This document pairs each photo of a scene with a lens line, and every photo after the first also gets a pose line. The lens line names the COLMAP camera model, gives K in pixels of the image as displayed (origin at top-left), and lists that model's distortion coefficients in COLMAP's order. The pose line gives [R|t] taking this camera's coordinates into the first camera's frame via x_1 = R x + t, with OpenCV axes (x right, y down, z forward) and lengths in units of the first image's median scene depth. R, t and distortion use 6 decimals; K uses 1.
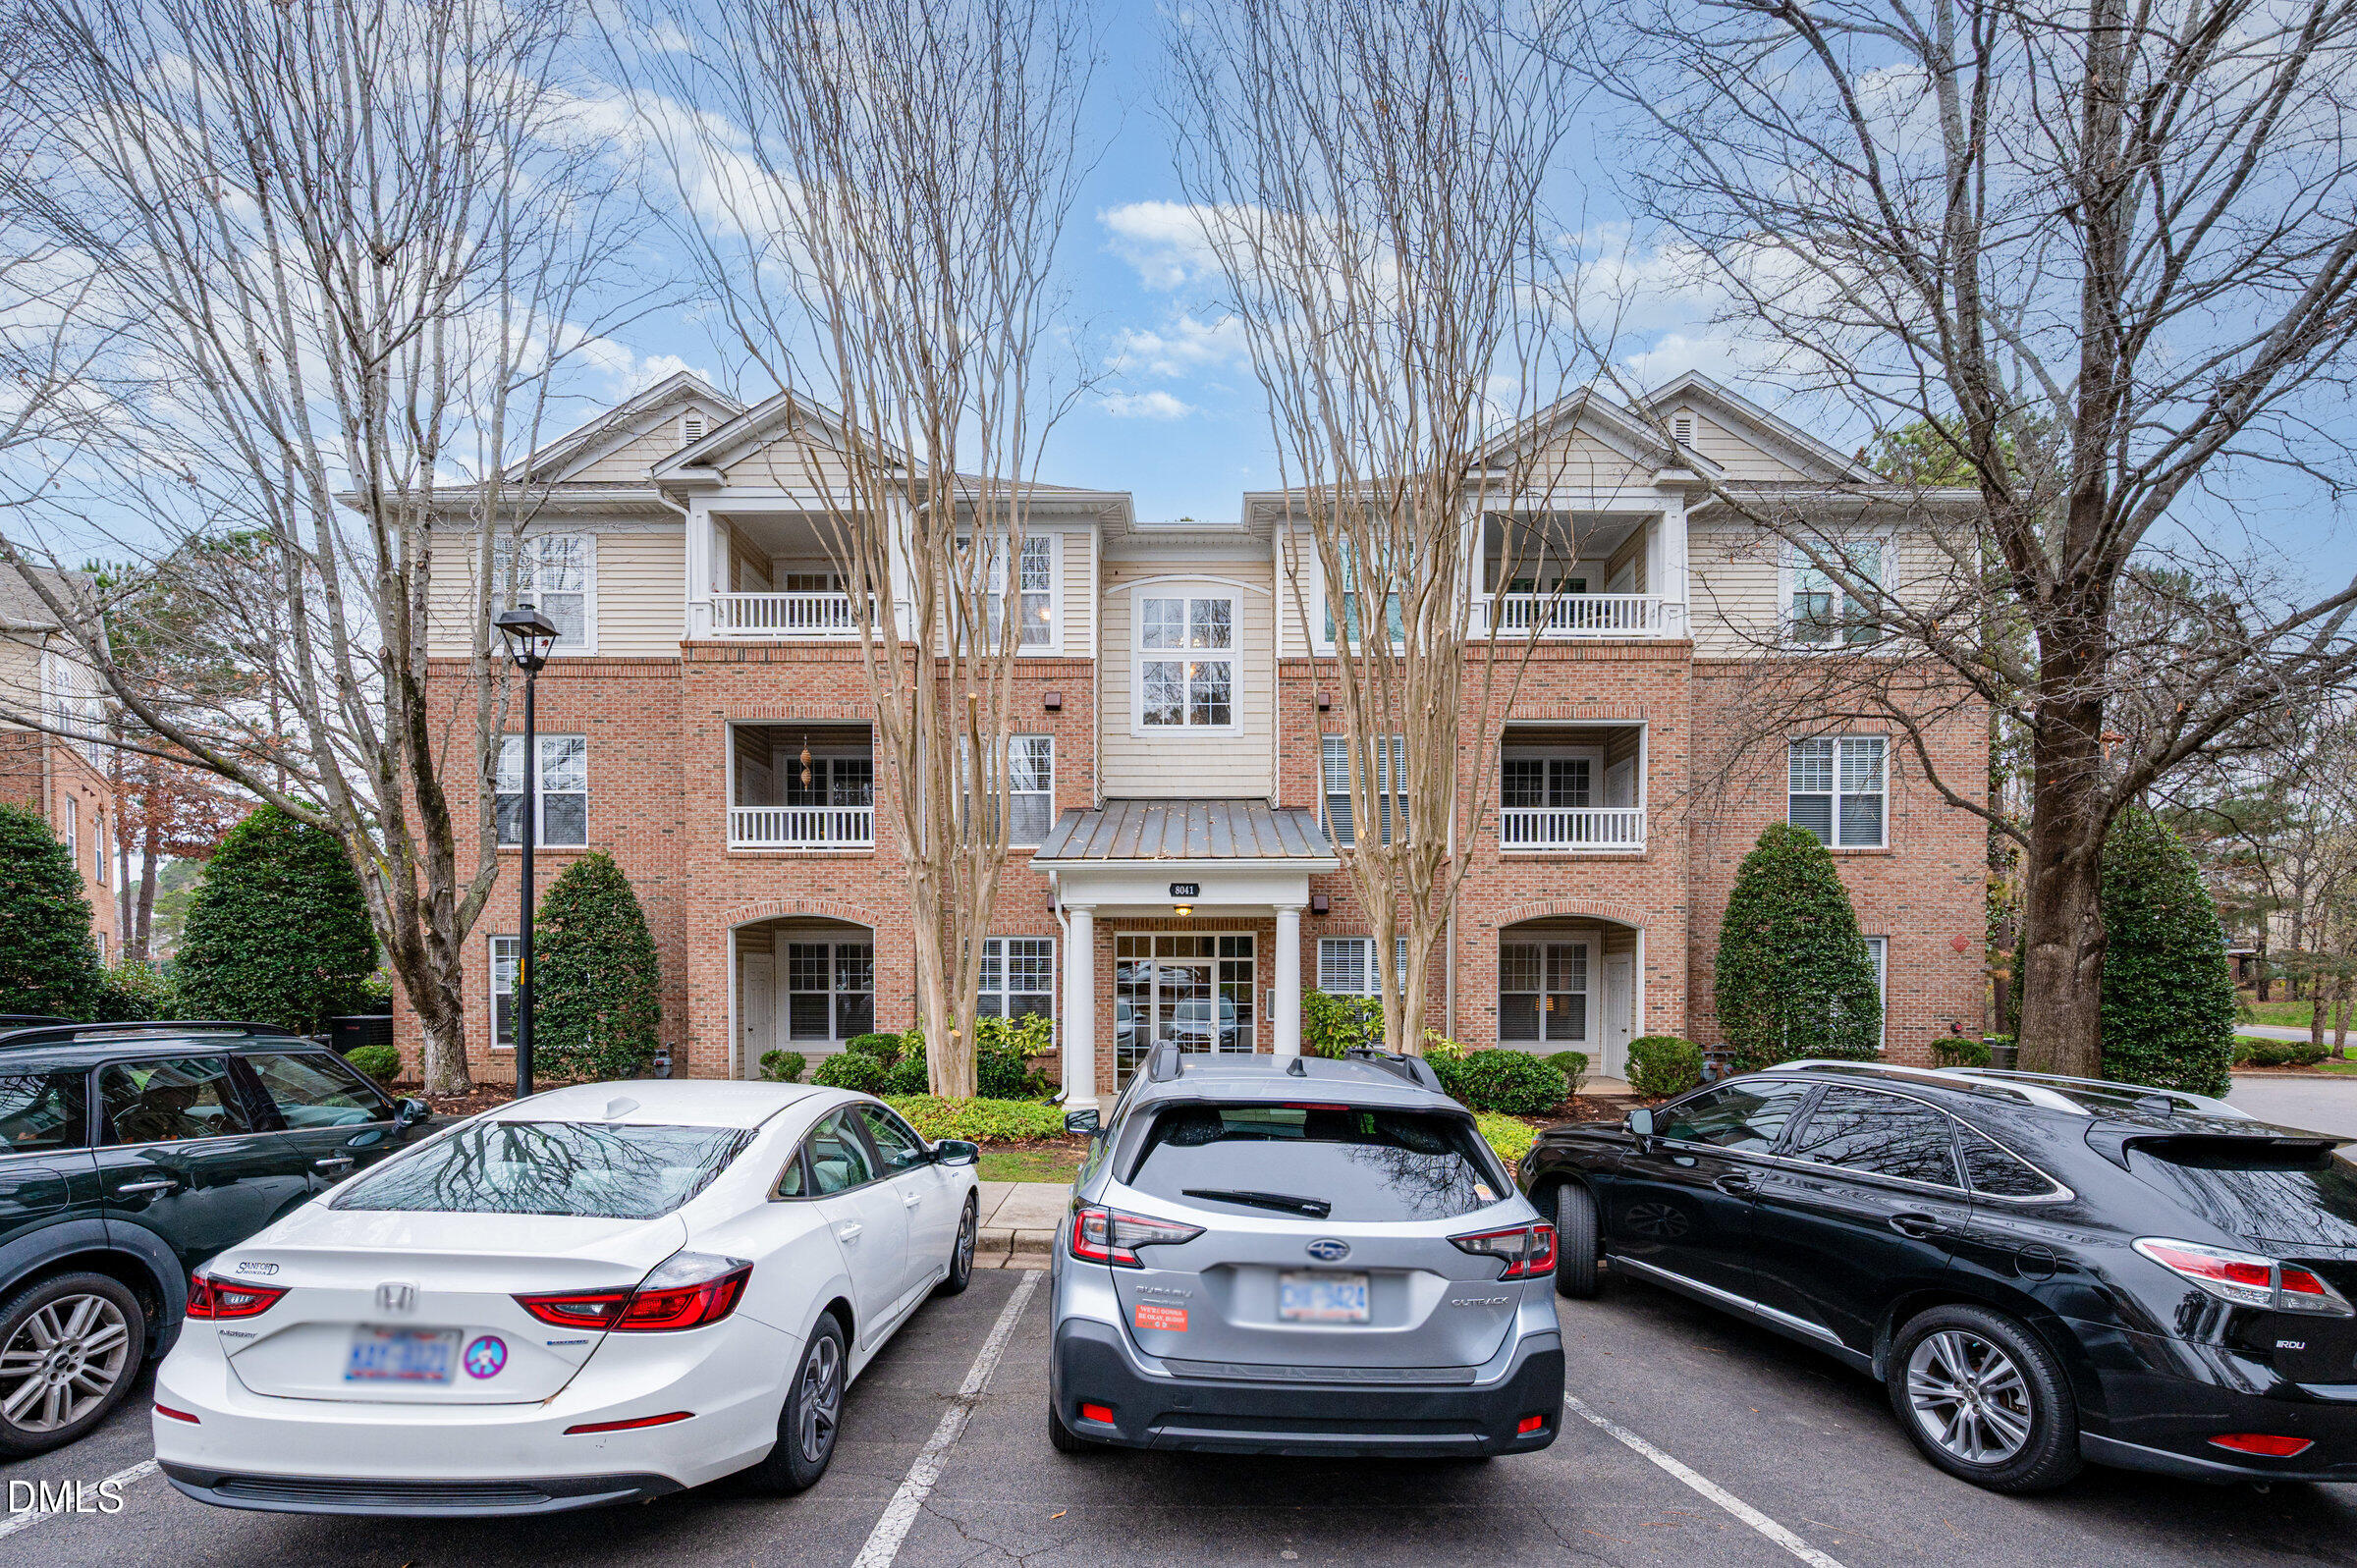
lens RADIAL K [[958.0, 0, 1178.5], [0, 958.0, 784.0], [0, 0, 1]] dist [0.000942, 0.000079]
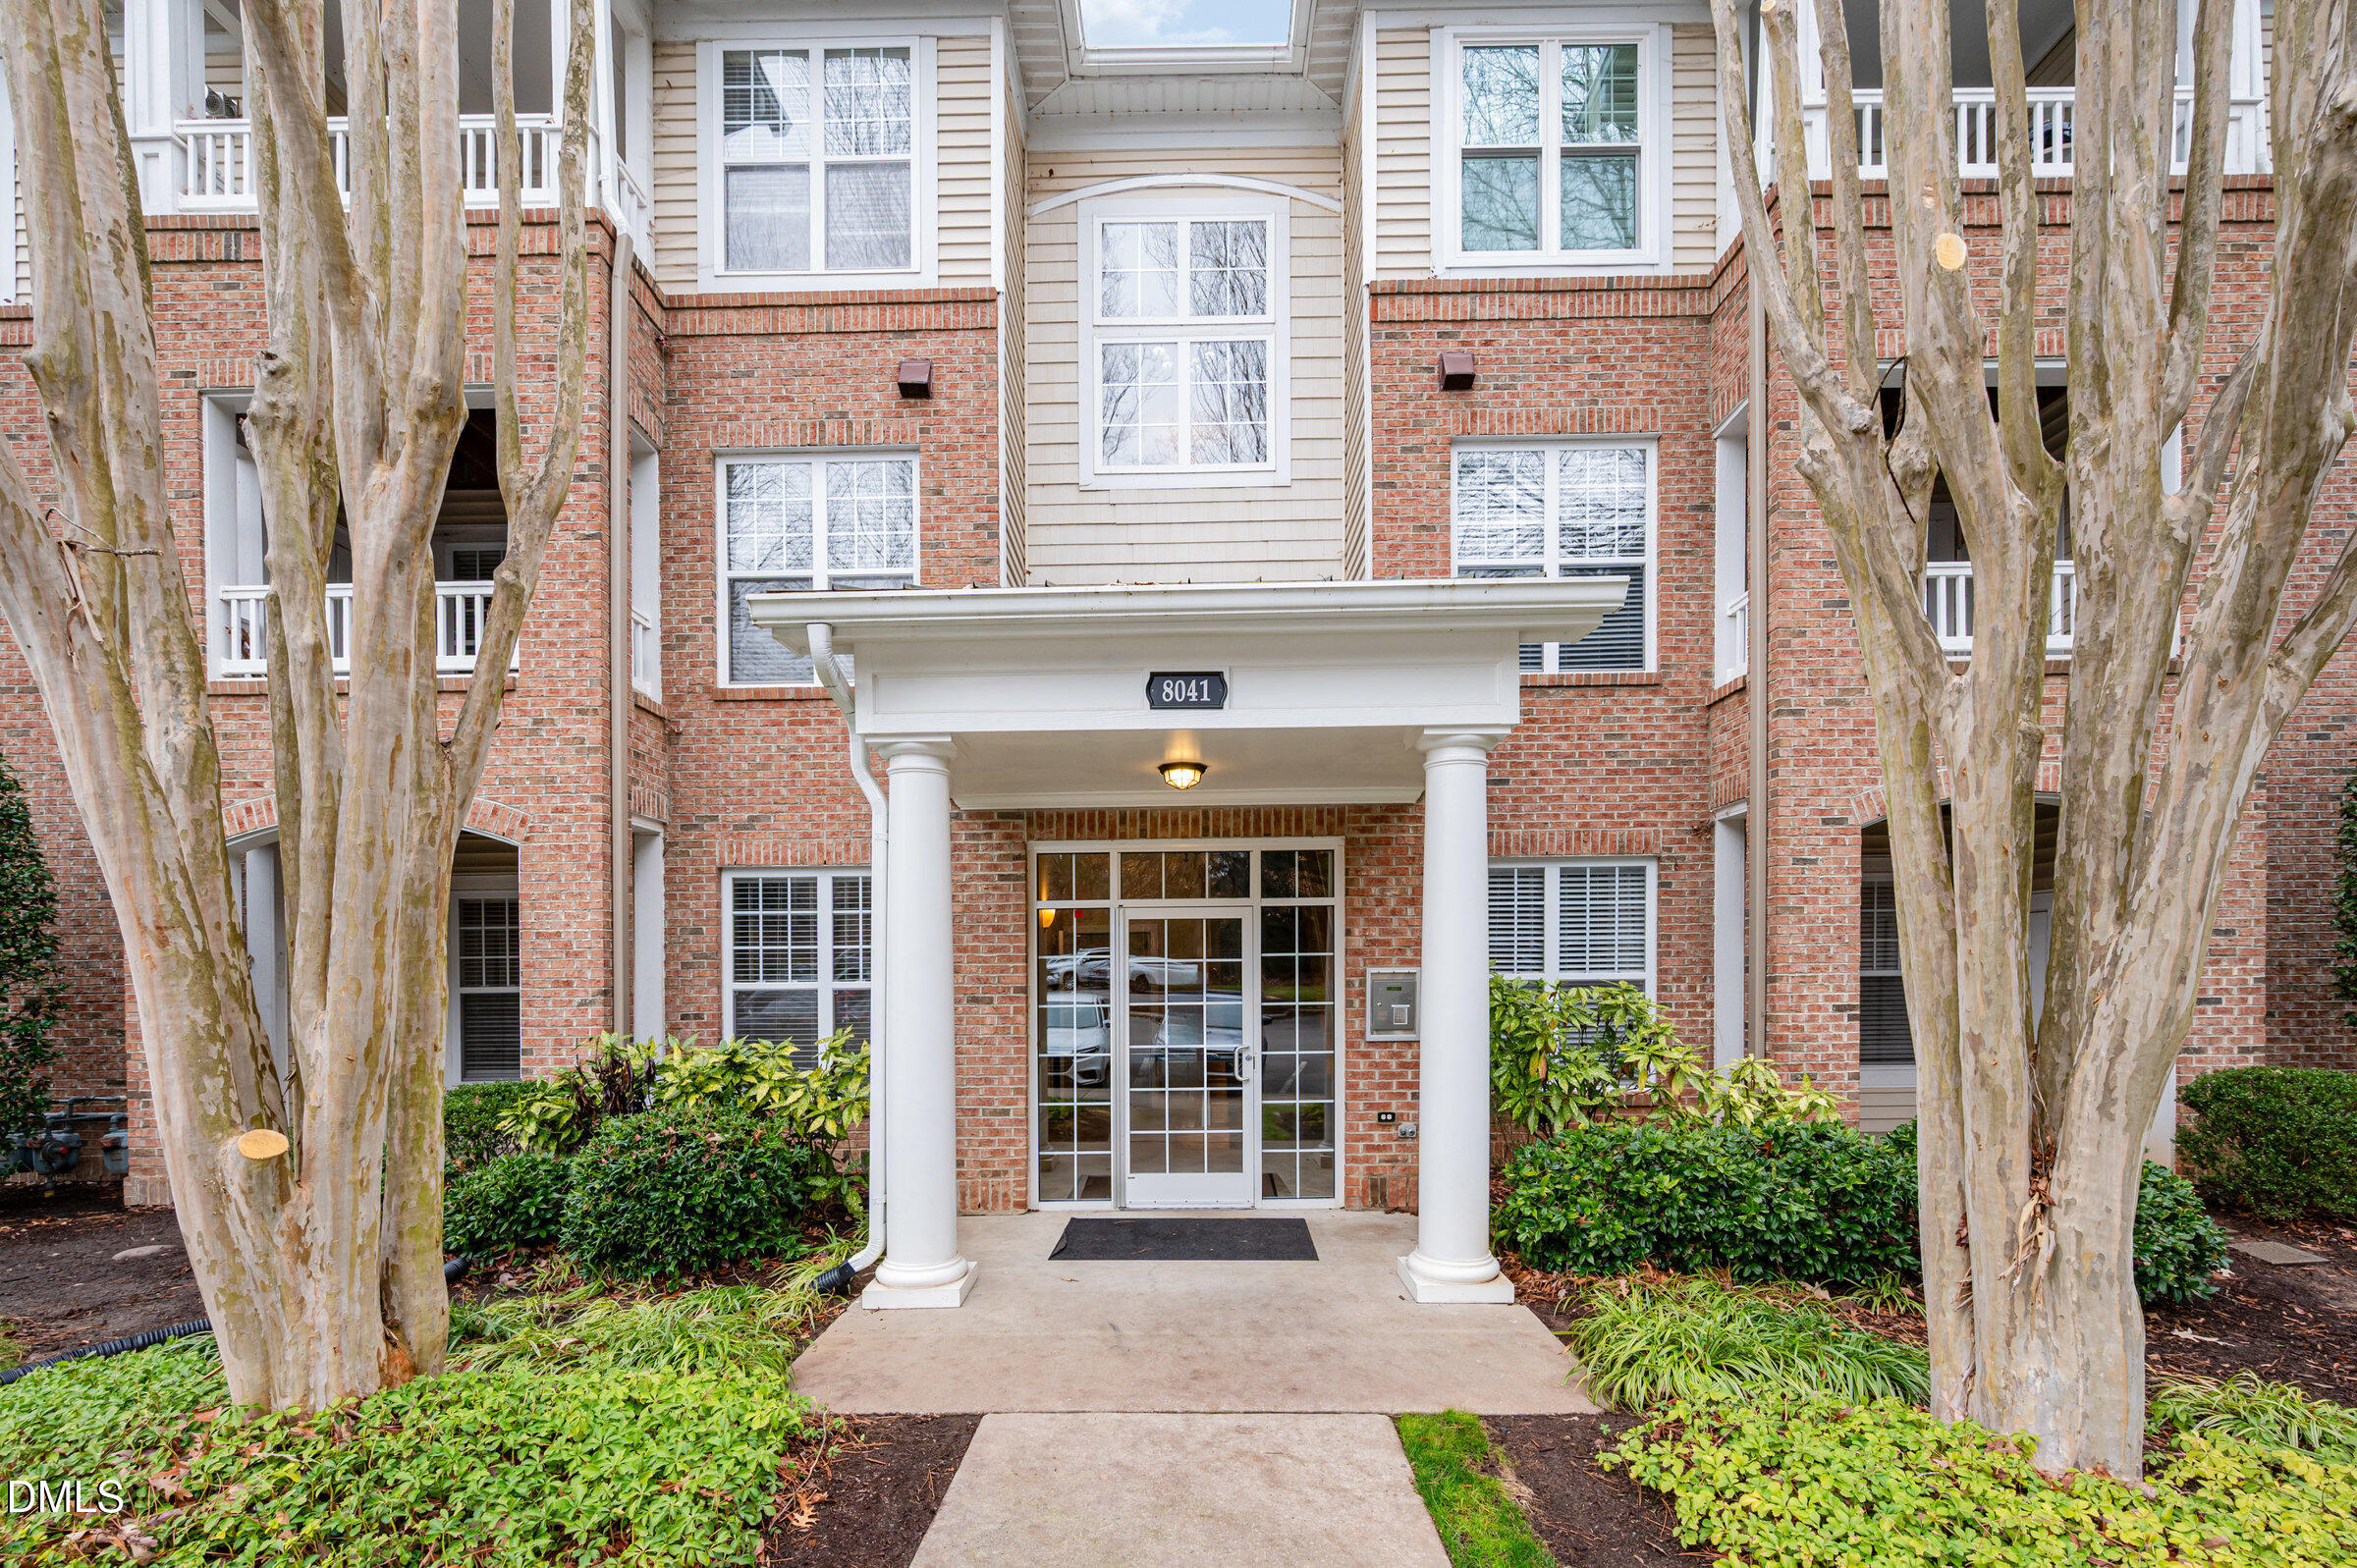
lens RADIAL K [[943.9, 0, 1193.9], [0, 943.9, 679.7], [0, 0, 1]] dist [0.001641, 0.000189]
pose [[0.999704, -0.004496, 0.023892, 0.000578], [0.006940, 0.994633, -0.103233, 0.123453], [-0.023300, 0.103368, 0.994370, 0.541953]]
